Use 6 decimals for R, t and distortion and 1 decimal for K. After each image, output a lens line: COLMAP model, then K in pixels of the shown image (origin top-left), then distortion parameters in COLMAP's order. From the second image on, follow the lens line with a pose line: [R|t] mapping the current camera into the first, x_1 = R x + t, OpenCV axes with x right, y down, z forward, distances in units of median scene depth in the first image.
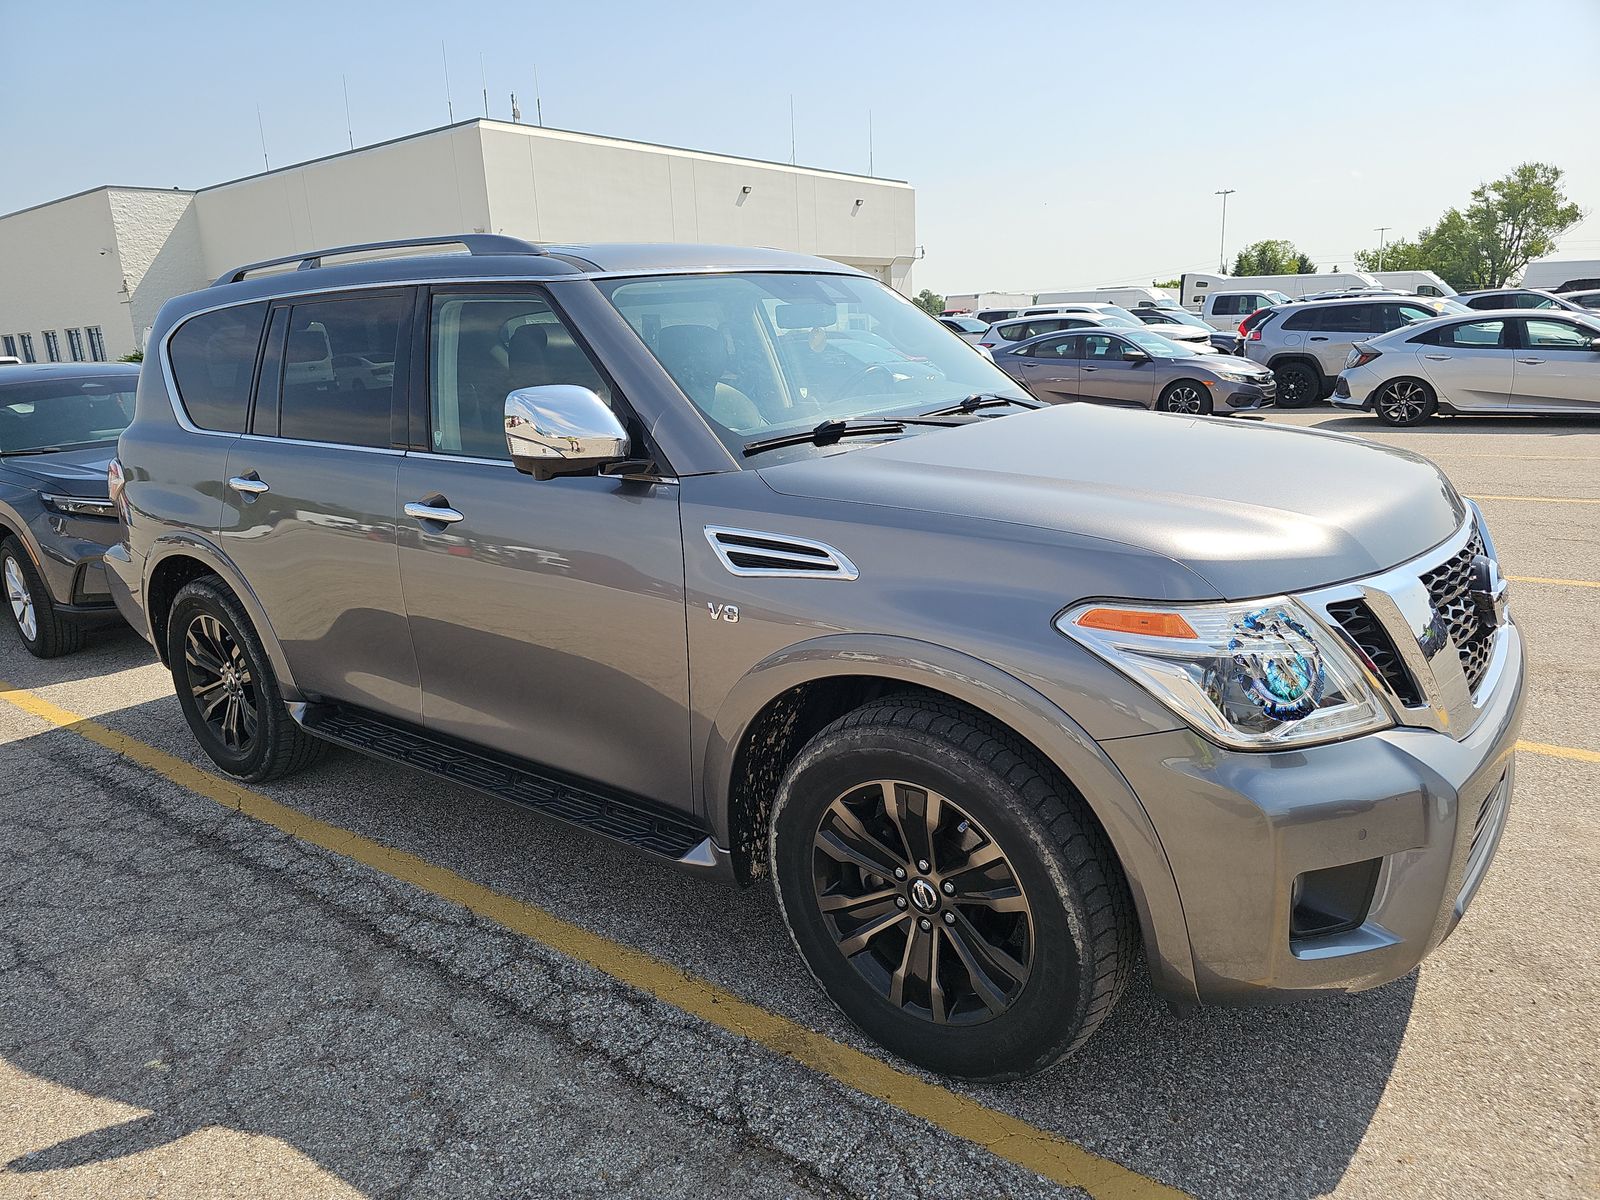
lens RADIAL K [[1075.0, 0, 792.2], [0, 1075.0, 601.5], [0, 0, 1]] dist [0.012266, -0.008769]
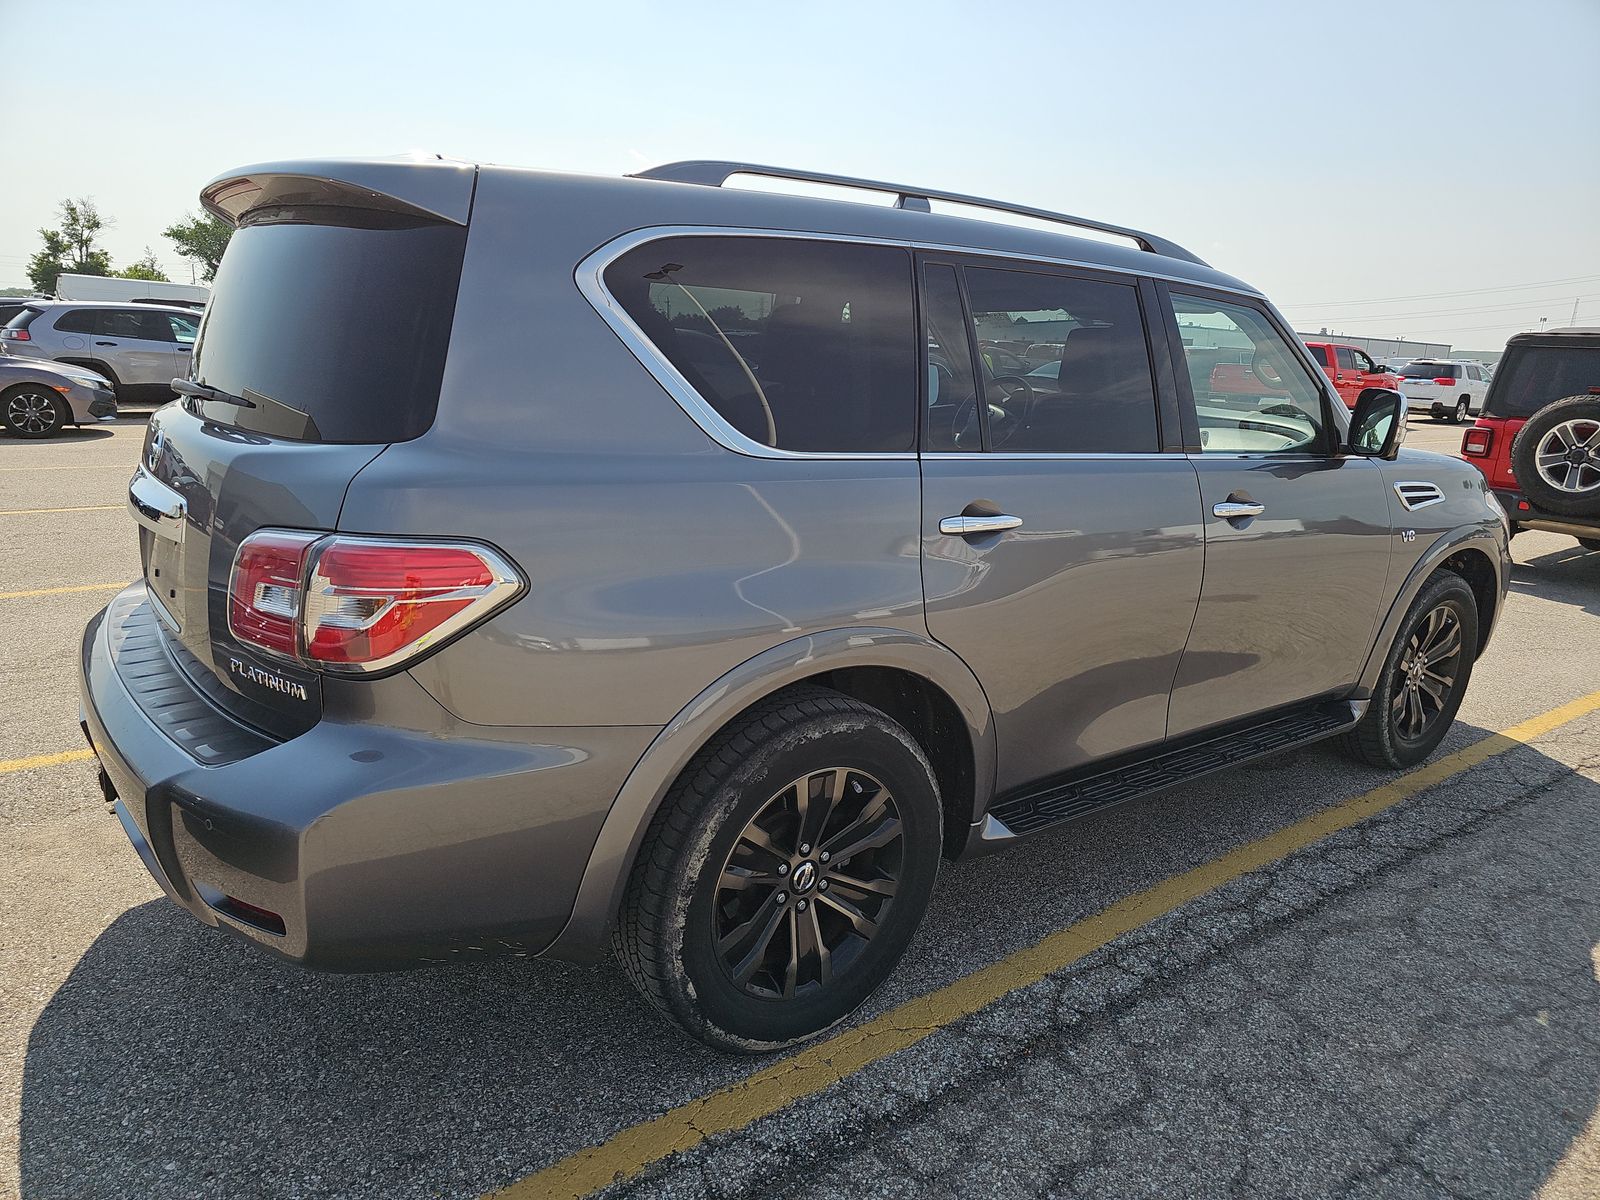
lens RADIAL K [[1075.0, 0, 793.9], [0, 1075.0, 602.7], [0, 0, 1]] dist [0.012266, -0.008769]
pose [[0.250643, -0.148938, 0.956554, -1.376946], [0.186040, 0.977088, 0.103388, -0.169542], [-0.950035, 0.152044, 0.272609, 1.077201]]
